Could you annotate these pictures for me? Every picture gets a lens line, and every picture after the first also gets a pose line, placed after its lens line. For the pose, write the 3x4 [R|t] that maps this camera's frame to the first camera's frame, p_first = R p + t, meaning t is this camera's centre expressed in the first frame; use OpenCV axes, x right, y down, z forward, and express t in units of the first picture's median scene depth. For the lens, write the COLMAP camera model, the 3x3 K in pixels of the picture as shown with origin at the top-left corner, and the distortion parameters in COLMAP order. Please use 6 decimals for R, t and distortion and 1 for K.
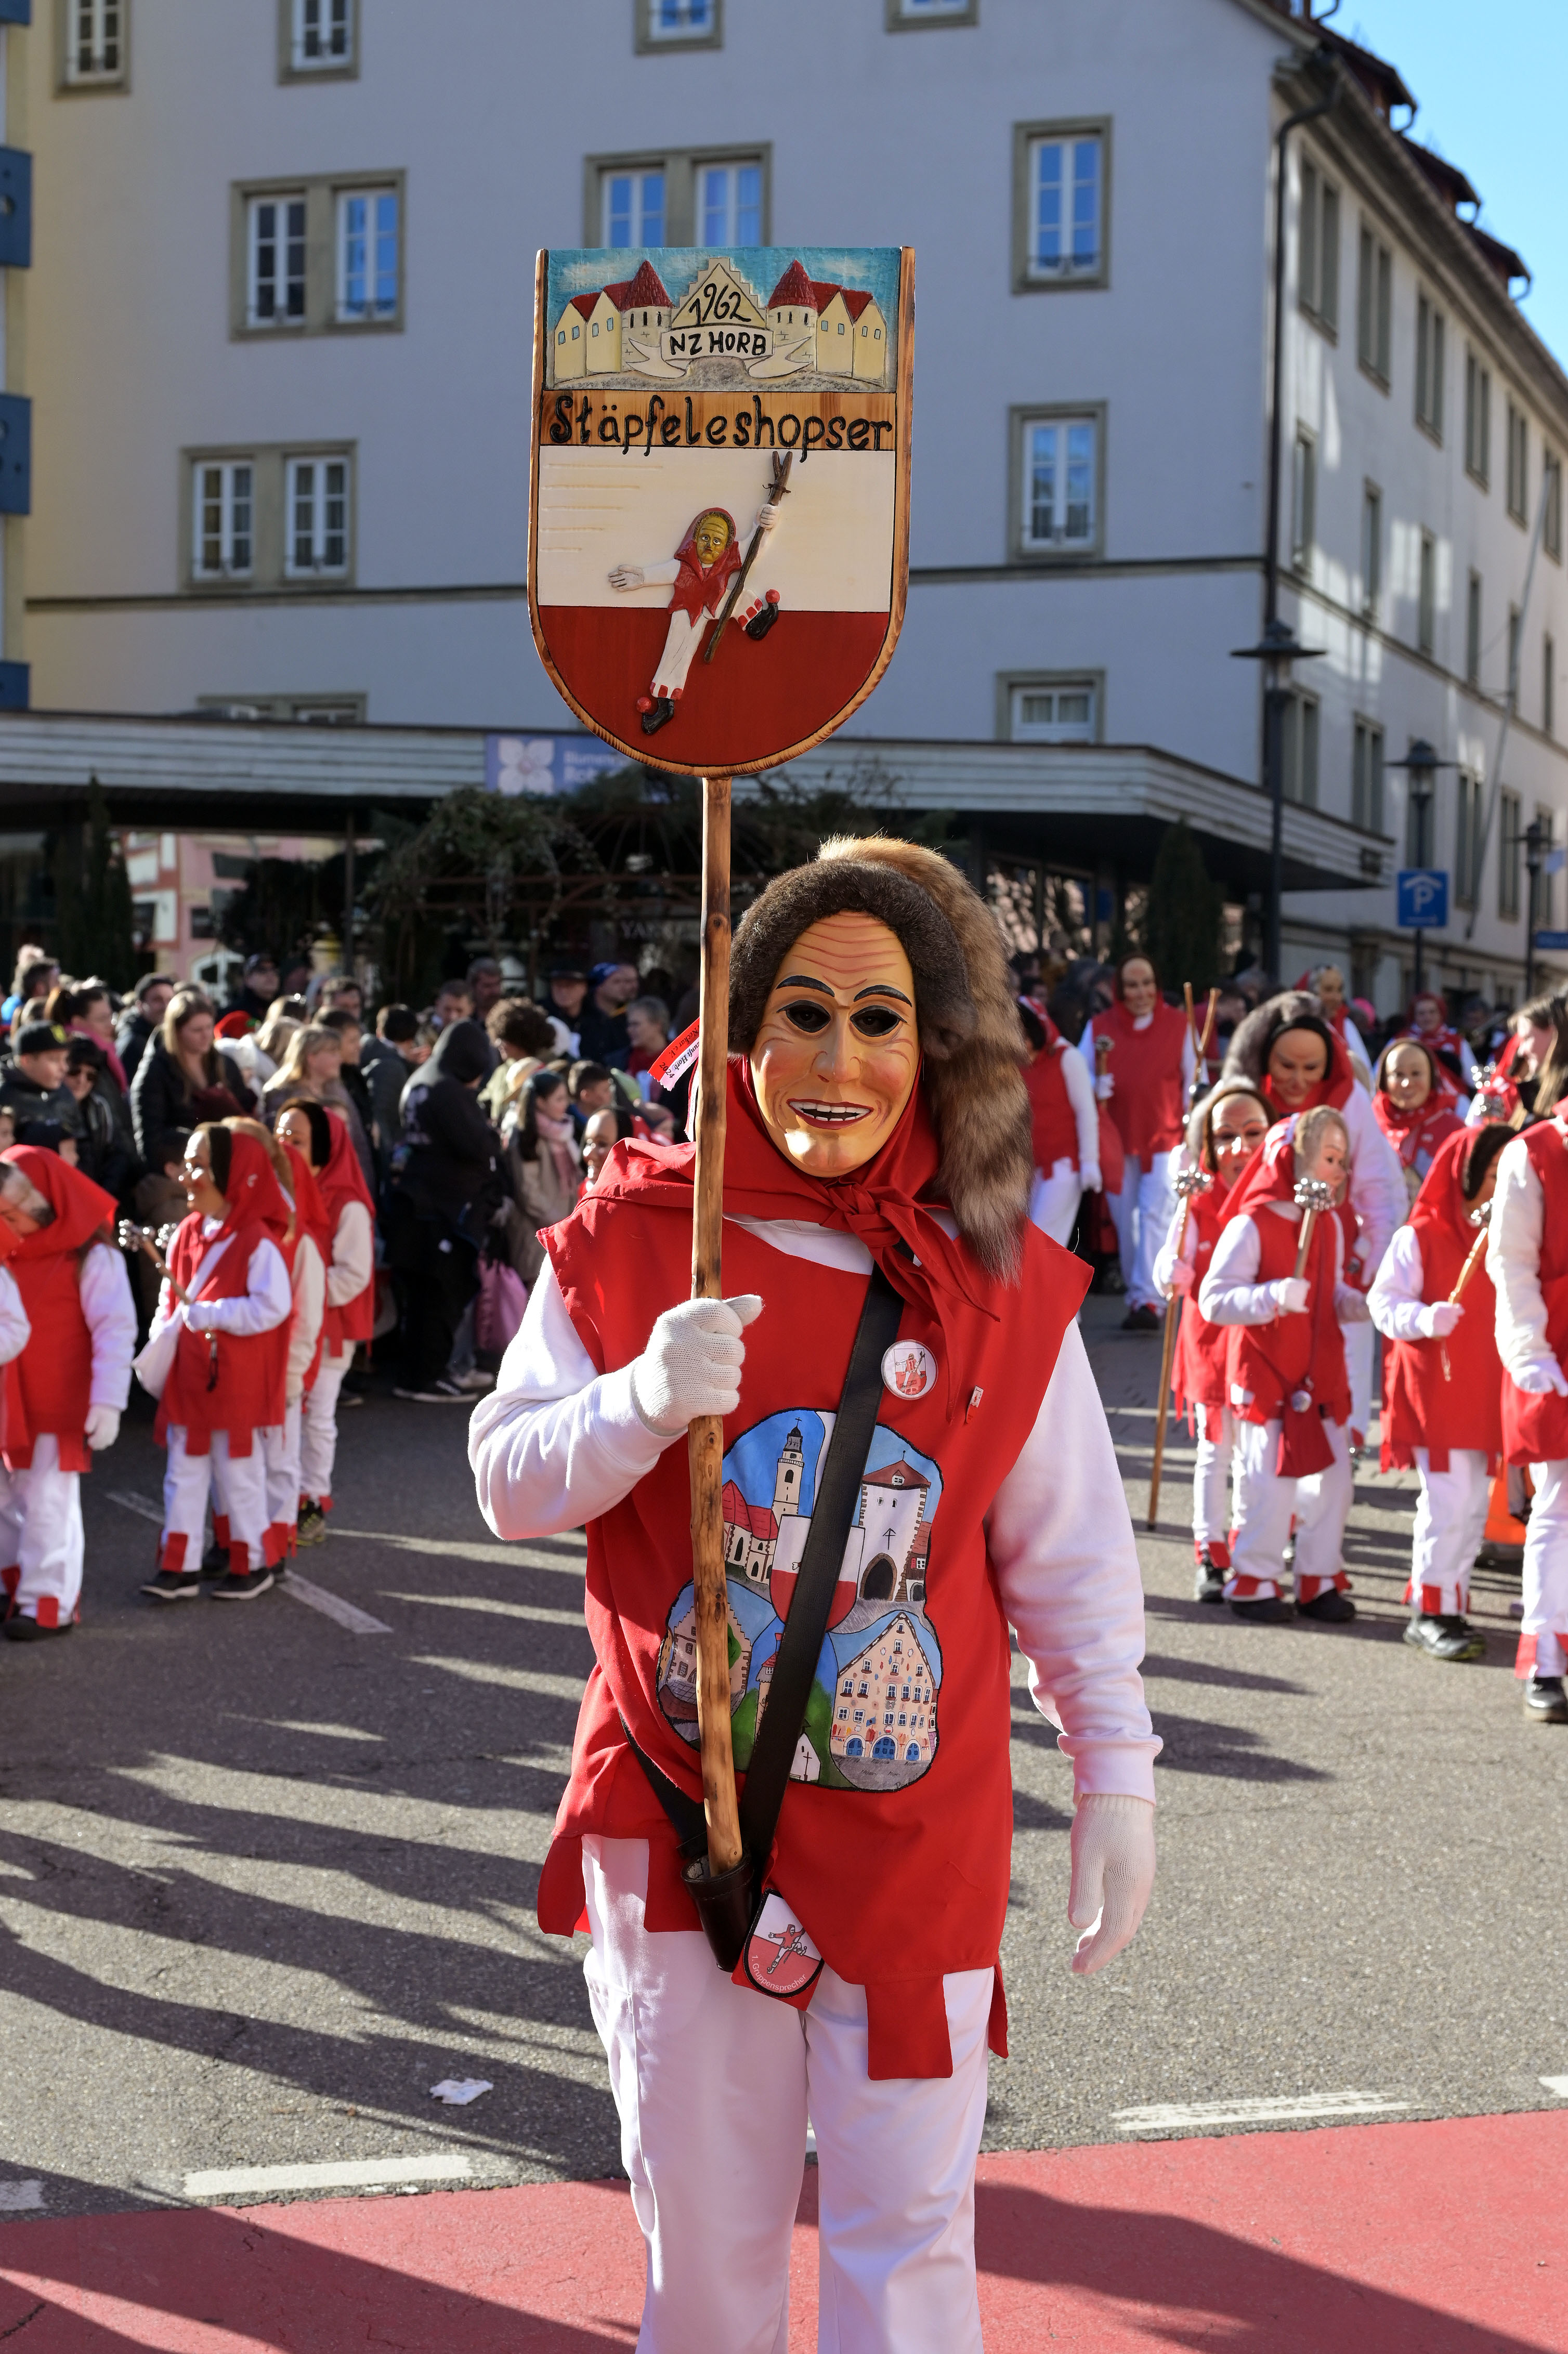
lens RADIAL K [[3680.1, 0, 757.8], [0, 3680.1, 1184.9], [0, 0, 1]] dist [0.009096, -0.000551]
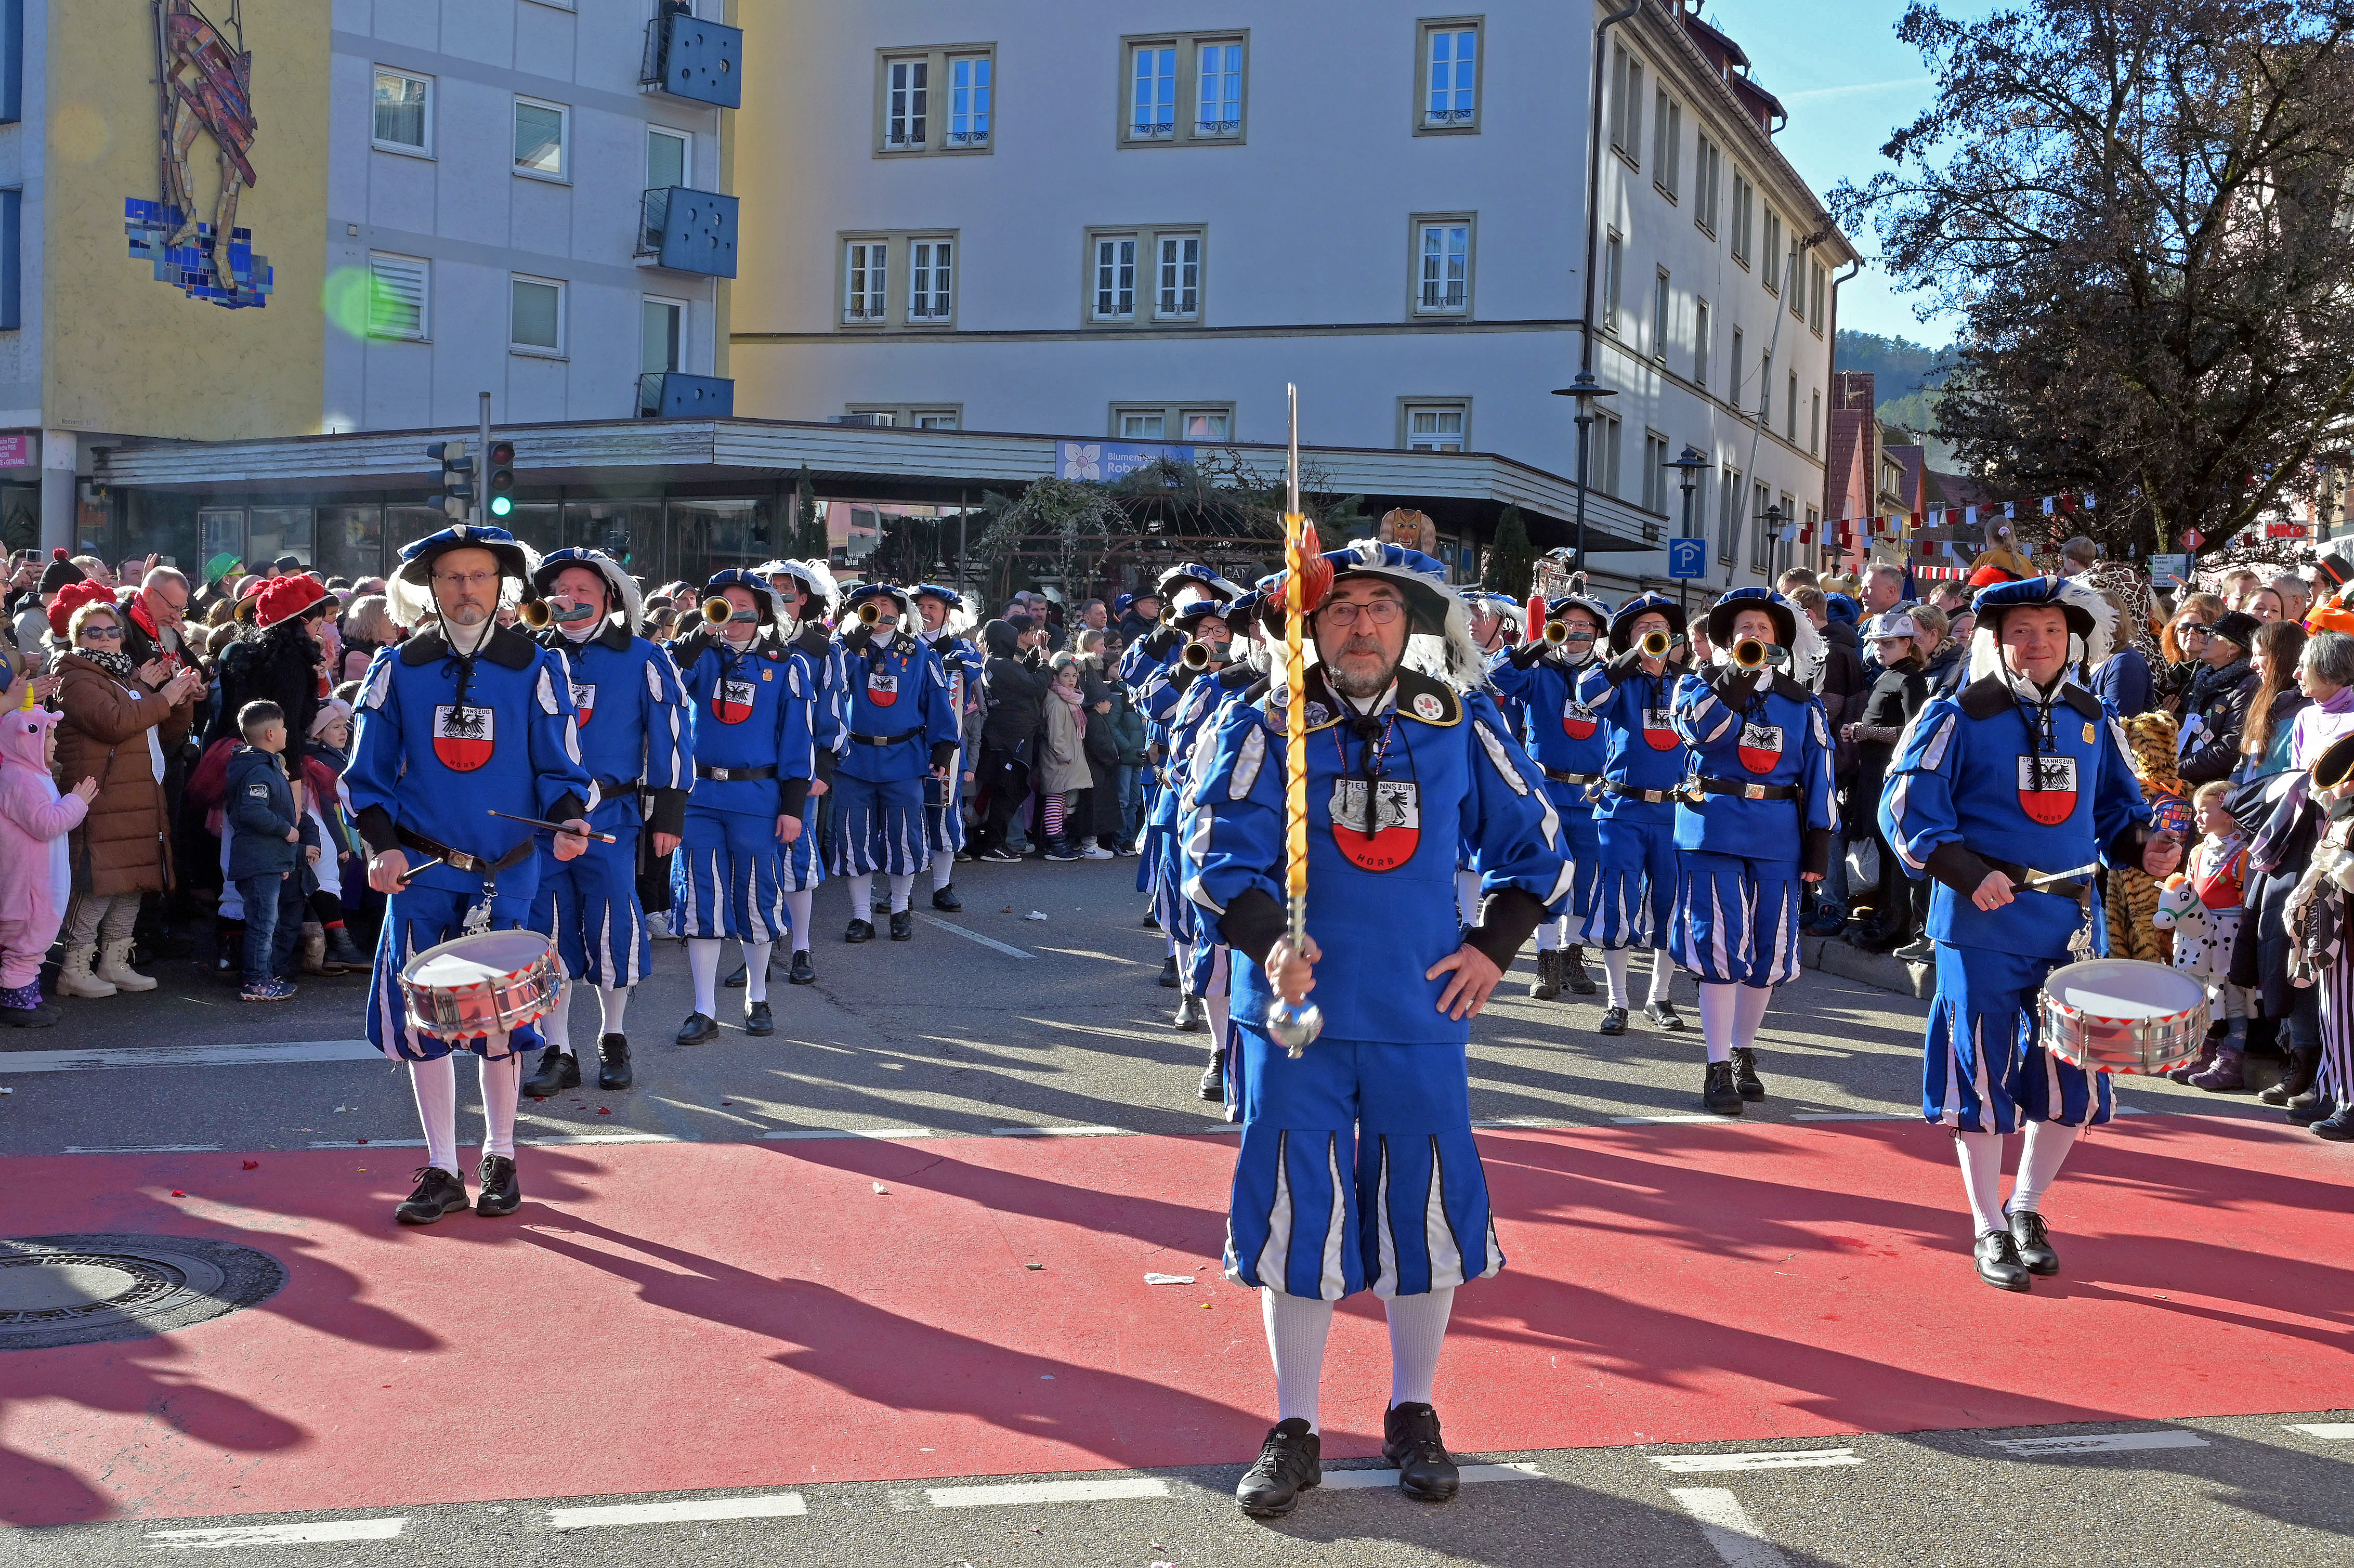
lens RADIAL K [[2751.0, 0, 1163.3], [0, 2751.0, 790.1], [0, 0, 1]] dist [-0.004951, 0.036376]
pose [[0.999619, 0.019086, -0.019939, -0.002865], [-0.018864, 0.999758, 0.011276, 0.005548], [0.020150, -0.010895, 0.999738, -0.089003]]
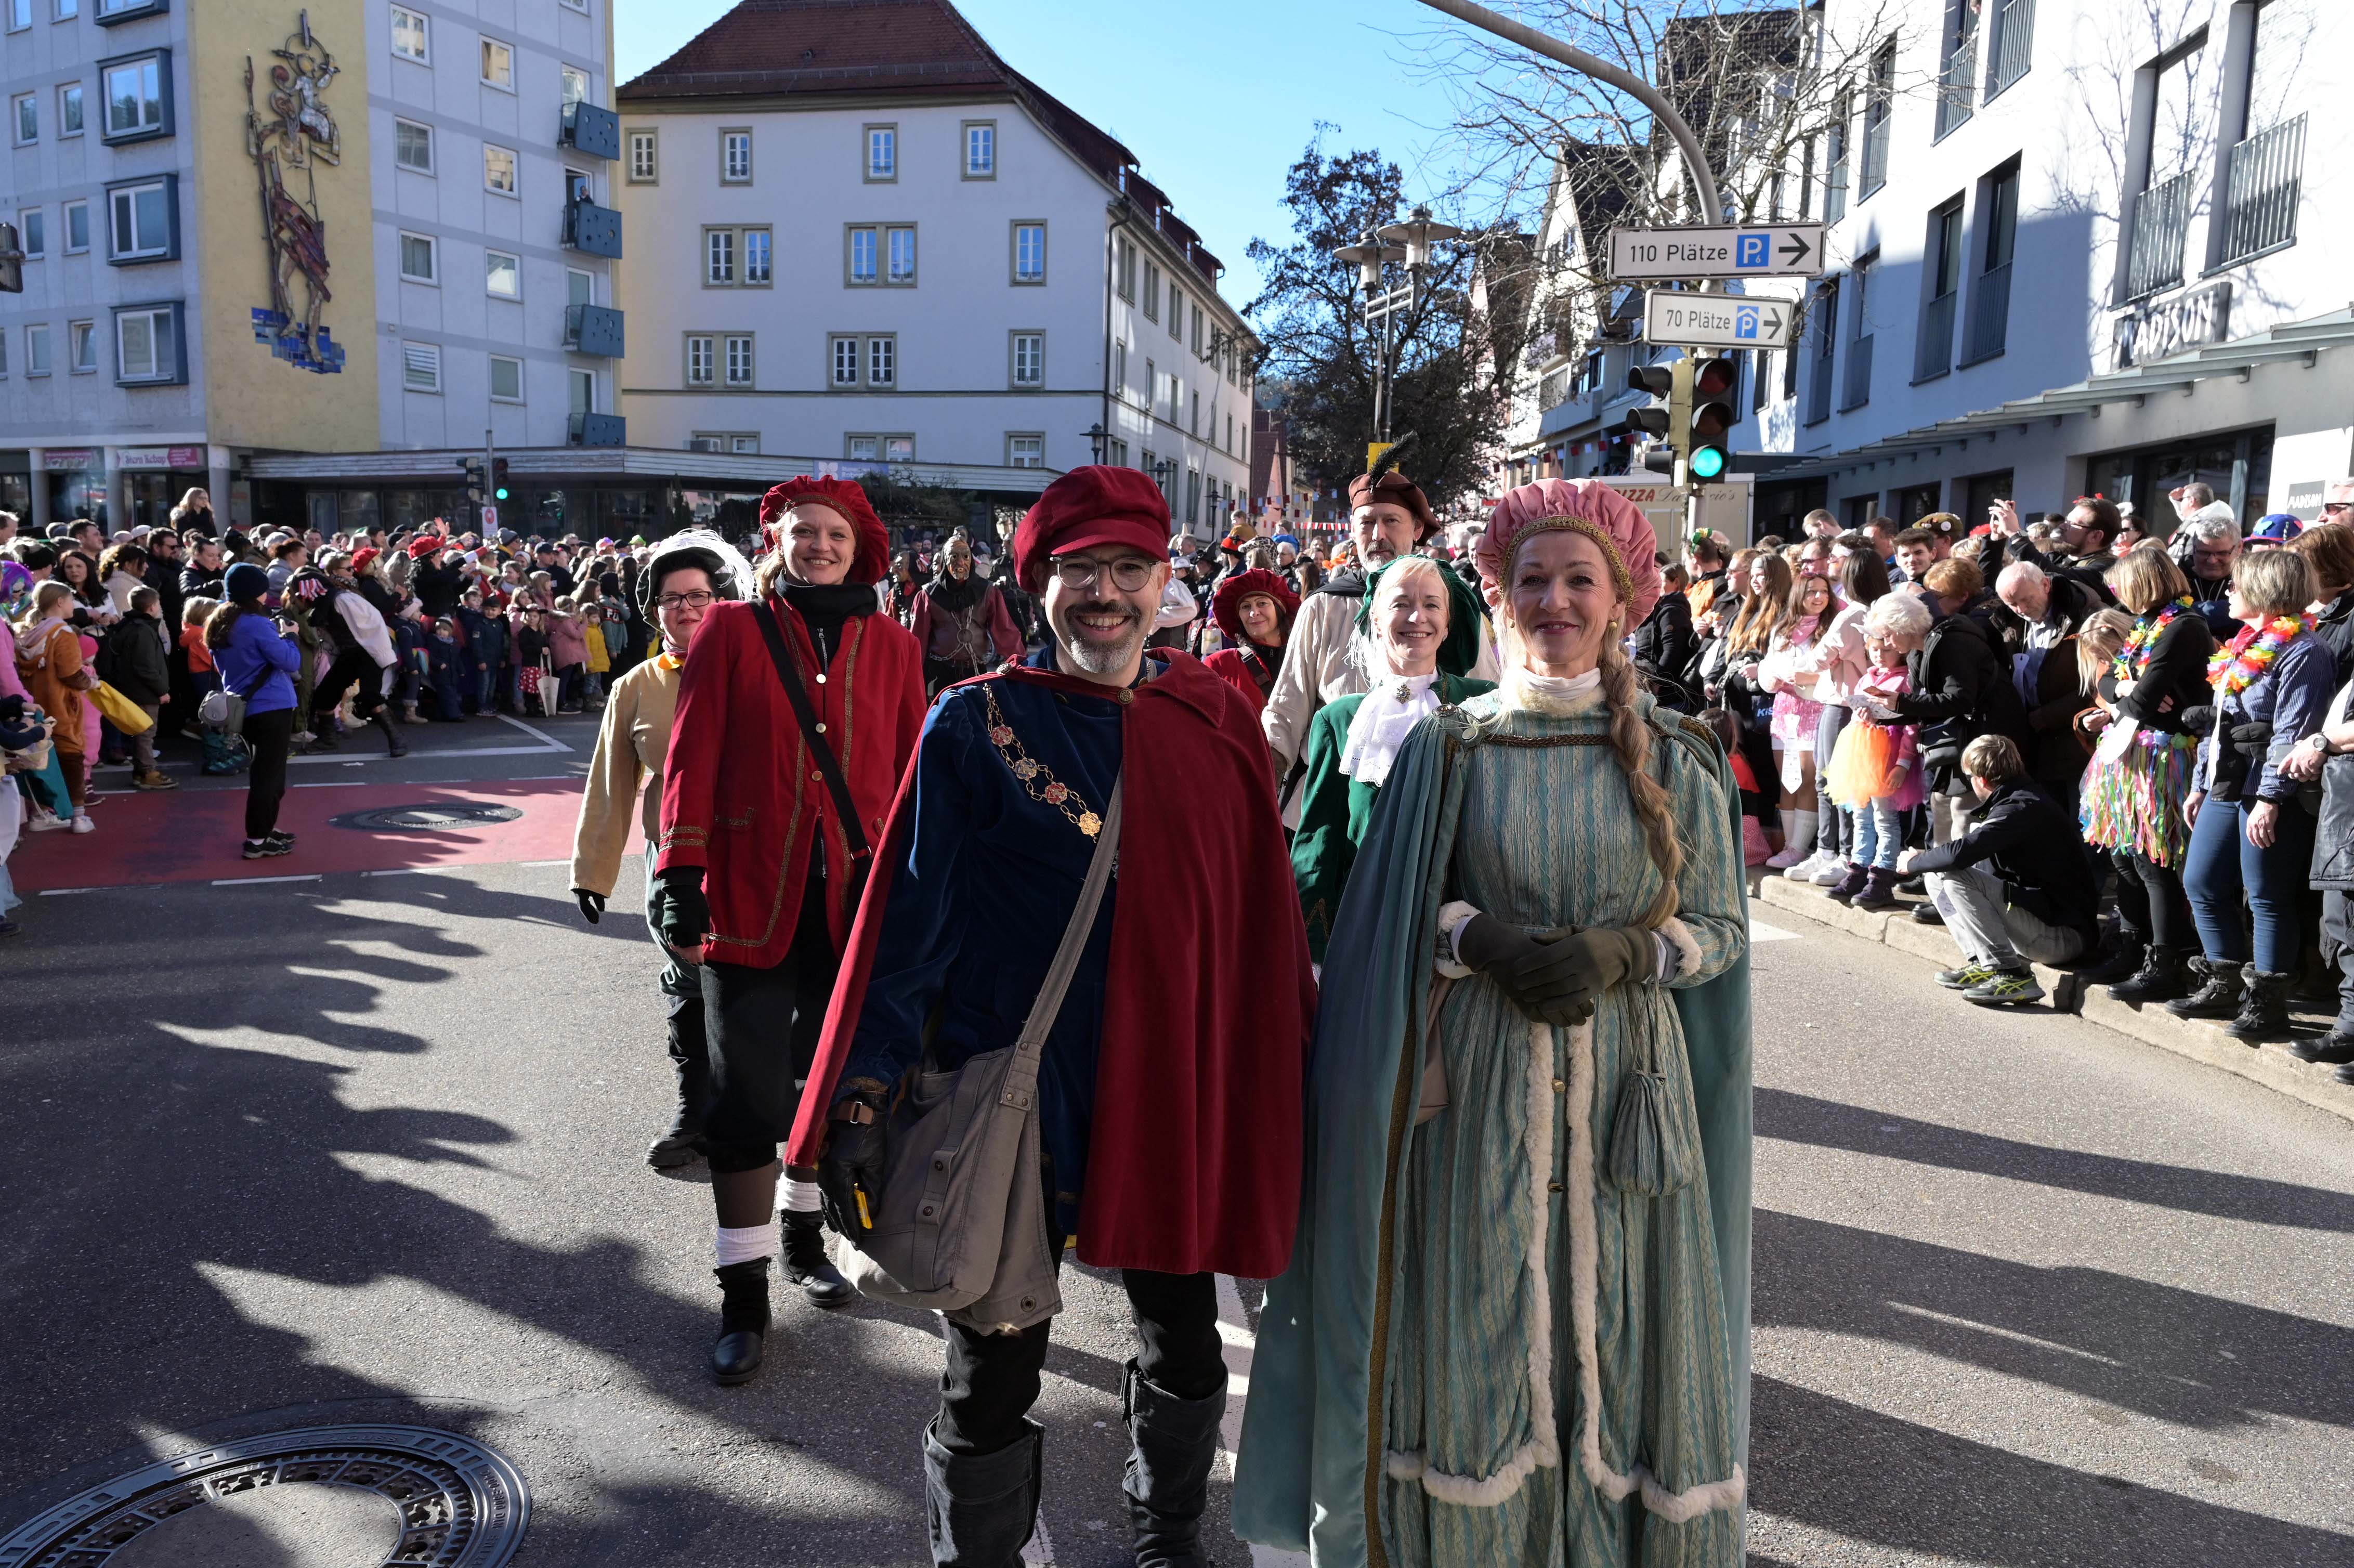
lens RADIAL K [[1633.8, 0, 1177.0], [0, 1633.8, 784.0], [0, 0, 1]] dist [0.004028, 0.046238]
pose [[0.988322, -0.007257, 0.152209, 0.006403], [-0.006427, 0.995992, 0.089214, 0.008609], [-0.152246, -0.089150, 0.984314, -0.205321]]
